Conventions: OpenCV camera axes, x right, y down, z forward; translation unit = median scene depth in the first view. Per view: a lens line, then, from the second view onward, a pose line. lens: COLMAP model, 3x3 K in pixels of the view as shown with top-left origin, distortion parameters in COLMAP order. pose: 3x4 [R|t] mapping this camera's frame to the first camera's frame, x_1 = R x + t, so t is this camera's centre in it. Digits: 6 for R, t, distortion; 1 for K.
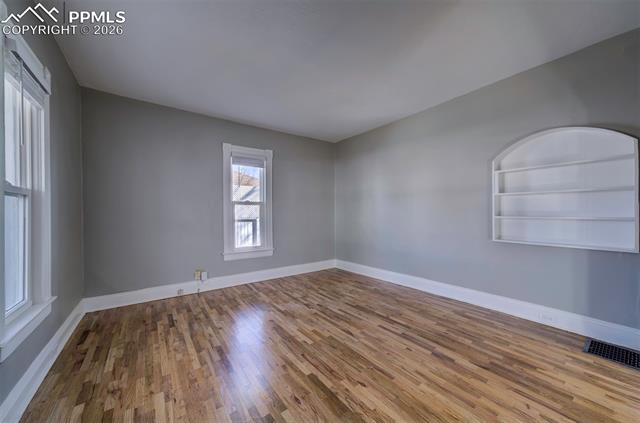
lens RADIAL K [[232.0, 0, 320.0], [0, 232.0, 211.5], [0, 0, 1]] dist [0.001705, 0.000245]
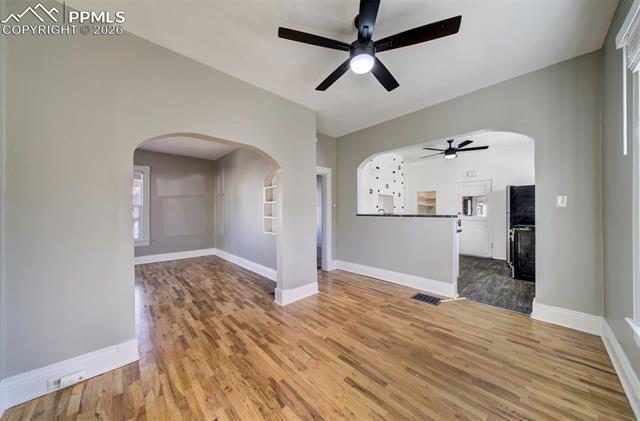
lens RADIAL K [[214.8, 0, 306.7], [0, 214.8, 207.9], [0, 0, 1]] dist [-0.000115, -0.000008]
pose [[0.996769, -0.006107, 0.080085, 1.068479], [0.005966, 0.999980, 0.002000, -0.041964], [-0.080096, -0.001515, 0.996786, -0.535515]]
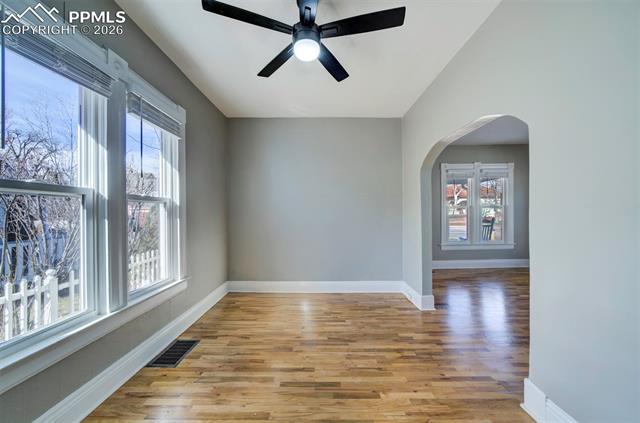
lens RADIAL K [[232.0, 0, 320.0], [0, 232.0, 211.5], [0, 0, 1]] dist [0.001705, 0.000245]
pose [[-0.589525, 0.006782, -0.807722, 1.822337], [0.019378, 0.999796, -0.005748, -0.025398], [0.807518, -0.019040, -0.589536, 0.569517]]
